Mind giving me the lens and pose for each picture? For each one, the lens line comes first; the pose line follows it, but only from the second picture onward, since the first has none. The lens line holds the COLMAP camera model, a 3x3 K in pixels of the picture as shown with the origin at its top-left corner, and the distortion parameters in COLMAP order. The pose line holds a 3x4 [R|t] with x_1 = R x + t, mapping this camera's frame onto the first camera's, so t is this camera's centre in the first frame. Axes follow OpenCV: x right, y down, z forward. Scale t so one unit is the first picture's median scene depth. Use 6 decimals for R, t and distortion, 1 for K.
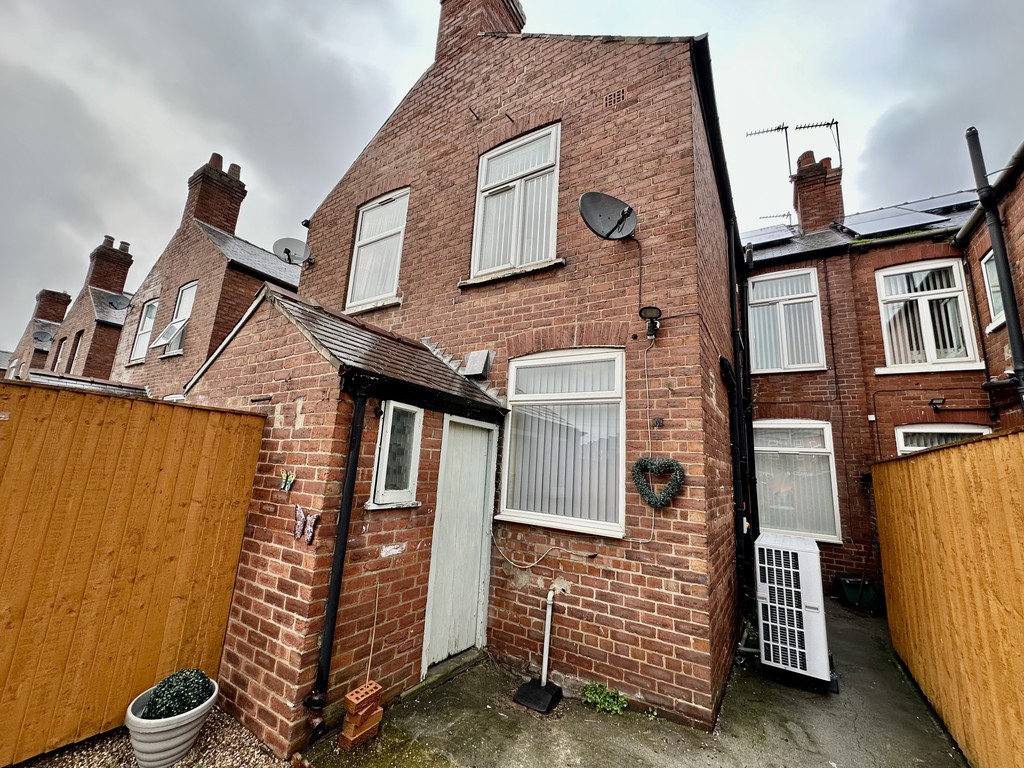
lens RADIAL K [[407.9, 0, 510.5], [0, 407.9, 382.4], [0, 0, 1]] dist [-0.000598, 0.000180]
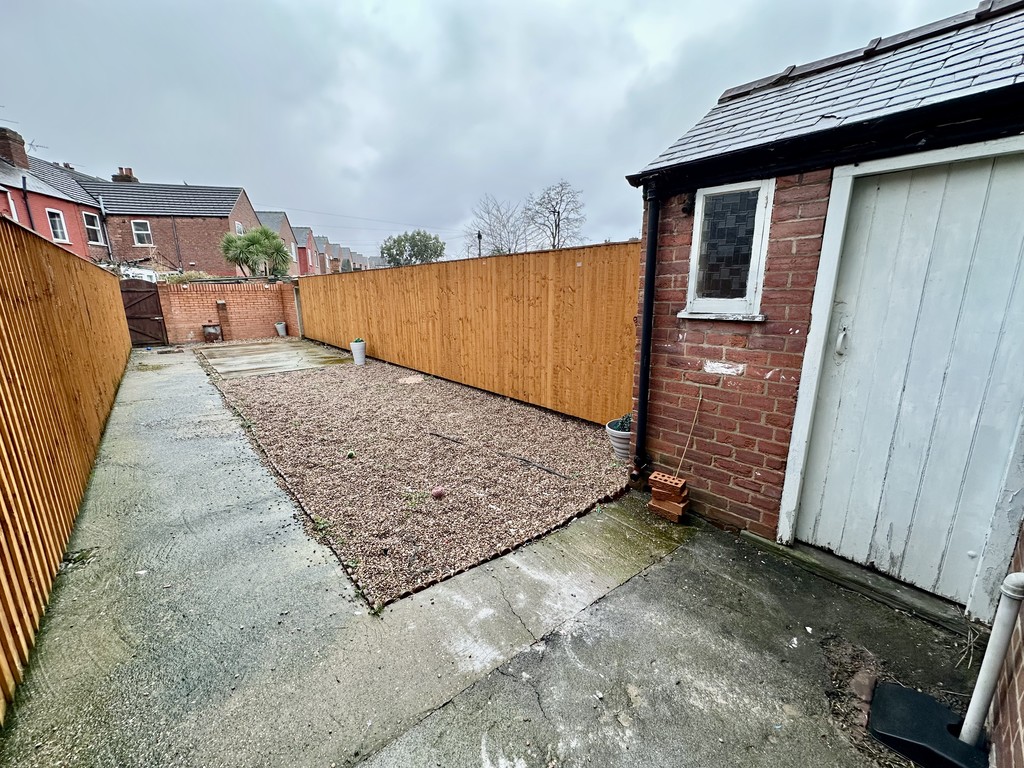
lens RADIAL K [[407.9, 0, 510.5], [0, 407.9, 382.4], [0, 0, 1]] dist [-0.000598, 0.000180]
pose [[-0.280229, 0.152901, -0.947678, 0.641495], [0.182421, 0.977725, 0.103807, 0.265152], [0.942441, -0.143787, -0.301879, 0.820833]]
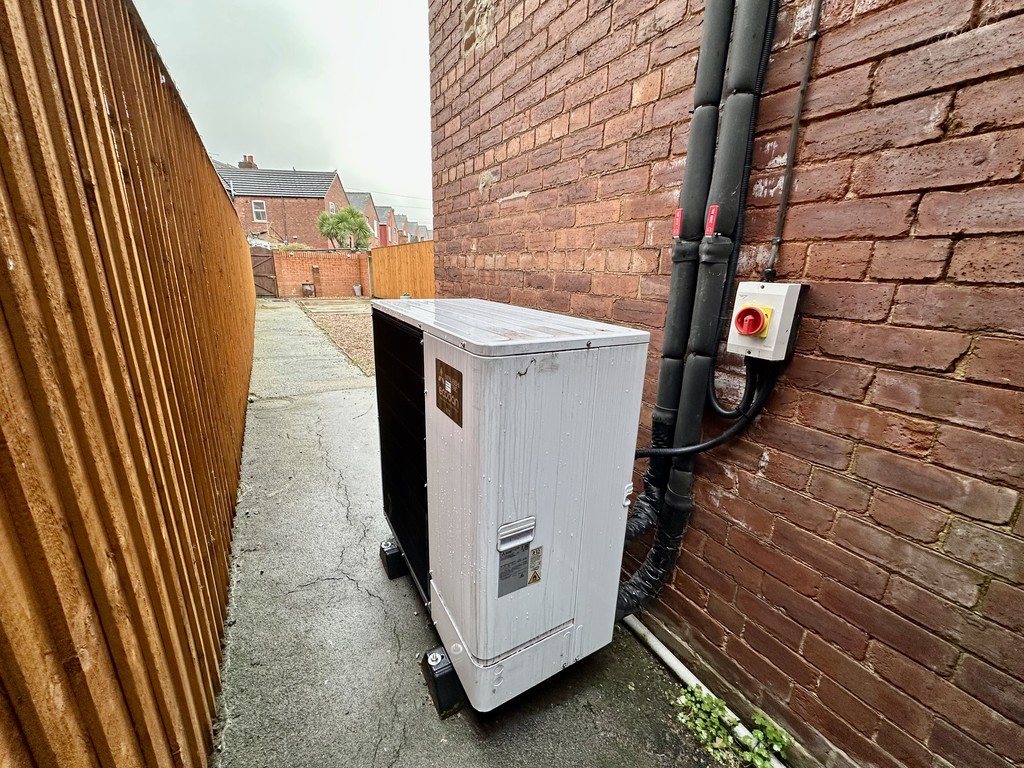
lens RADIAL K [[407.9, 0, 510.5], [0, 407.9, 382.4], [0, 0, 1]] dist [-0.000598, 0.000180]
pose [[-0.440650, 0.165978, -0.882201, 0.736588], [0.128247, 0.984317, 0.121132, 0.306264], [0.888471, -0.059763, -0.455026, 0.930343]]
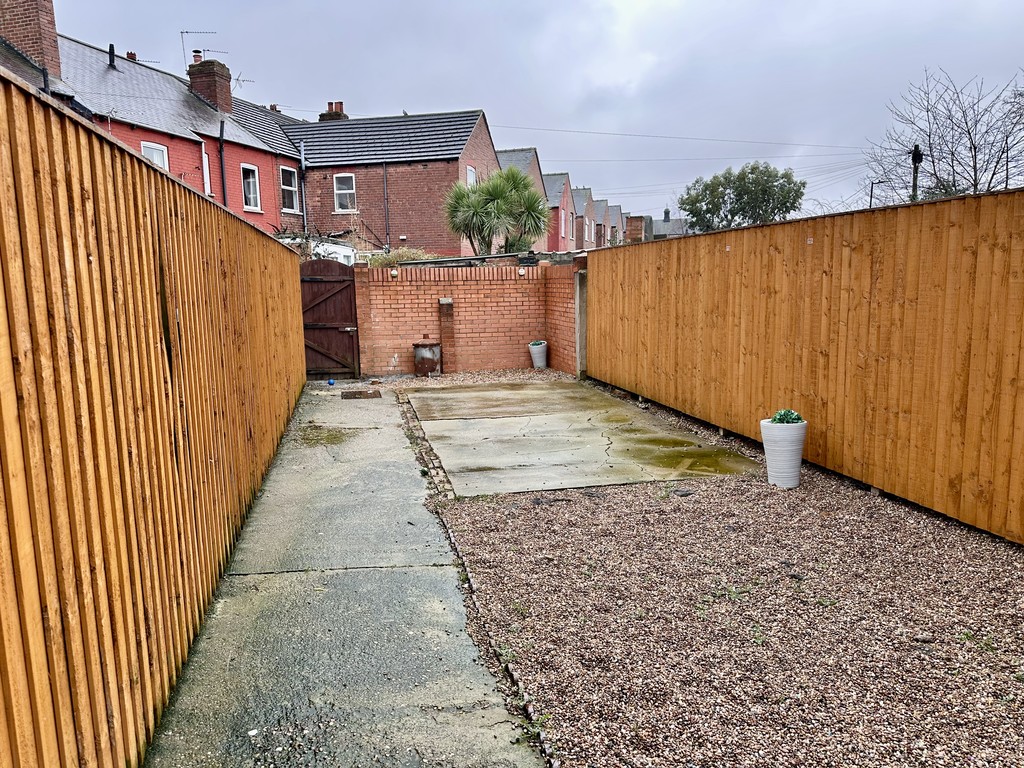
lens RADIAL K [[716.3, 0, 512.0], [0, 716.3, 384.0], [0, 0, 1]] dist [0.156966, -0.213497]
pose [[-0.698965, 0.048879, -0.713484, 0.541670], [0.114529, 0.992436, -0.044209, 0.229094], [0.705926, -0.112615, -0.699276, 0.676406]]
